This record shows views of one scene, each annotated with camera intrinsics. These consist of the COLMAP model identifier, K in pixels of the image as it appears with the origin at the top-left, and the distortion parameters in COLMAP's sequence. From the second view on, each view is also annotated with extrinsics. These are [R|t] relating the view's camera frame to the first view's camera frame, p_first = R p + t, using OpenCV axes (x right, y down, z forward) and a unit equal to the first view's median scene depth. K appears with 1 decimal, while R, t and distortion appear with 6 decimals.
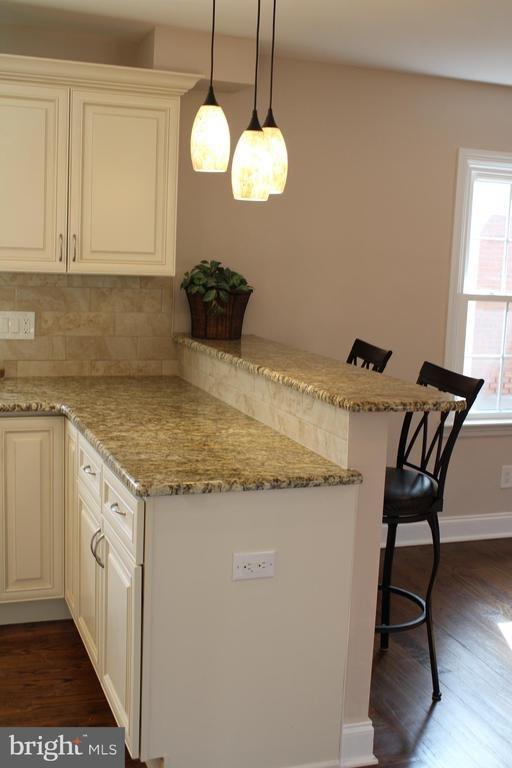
lens RADIAL K [[943.1, 0, 256.0], [0, 943.1, 384.0], [0, 0, 1]] dist [-0.202354, 0.001370]
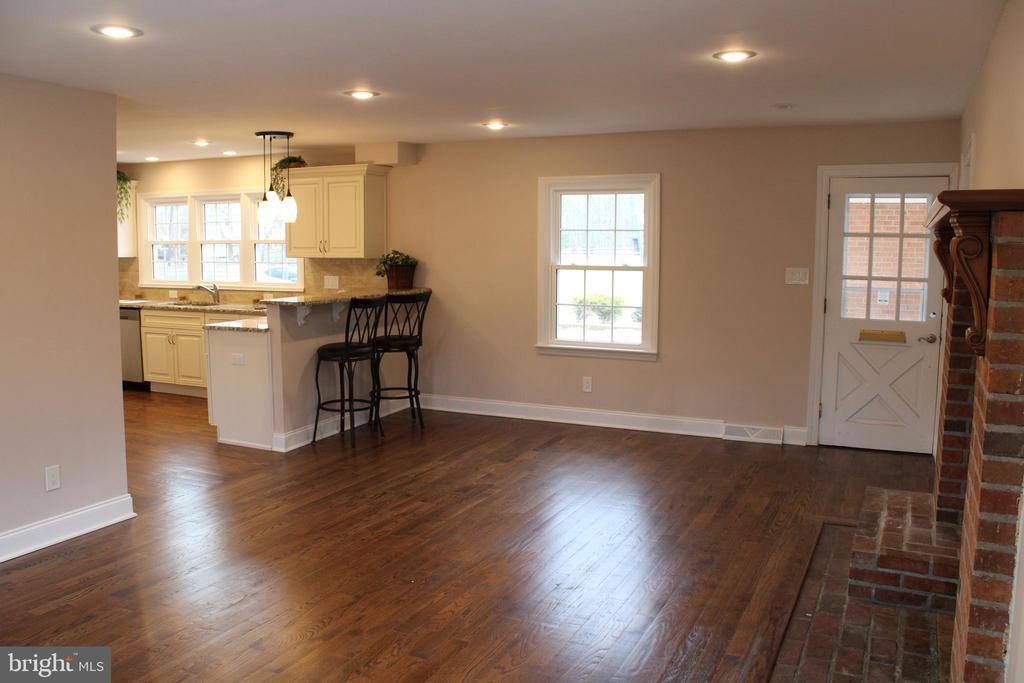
lens RADIAL K [[836.6, 0, 512.0], [0, 836.6, 341.5], [0, 0, 1]] dist [-0.130528, 0.001895]
pose [[0.699940, 0.043571, -0.712871, 1.566347], [-0.071660, 0.997385, -0.009400, 0.072270], [0.710598, 0.057664, 0.701232, -0.092233]]
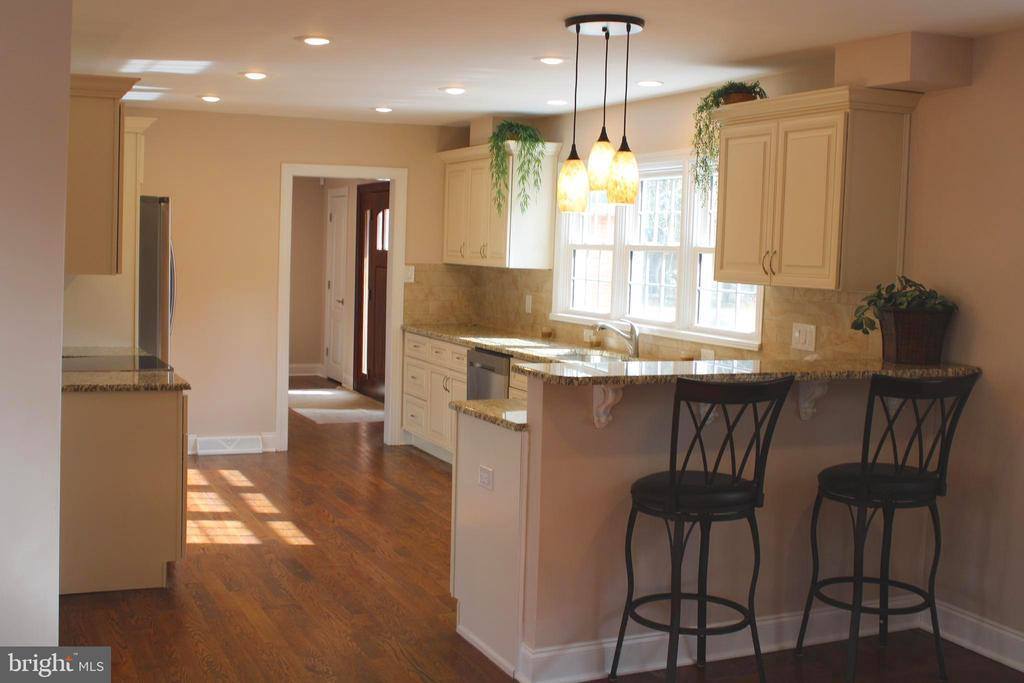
lens RADIAL K [[1257.5, 0, 512.0], [0, 1257.5, 341.5], [0, 0, 1]] dist [-0.202354, 0.001370]
pose [[0.054214, 0.028469, -0.998123, 1.238653], [-0.163611, 0.986337, 0.019247, -0.031307], [0.985034, 0.162261, 0.058132, 0.610720]]
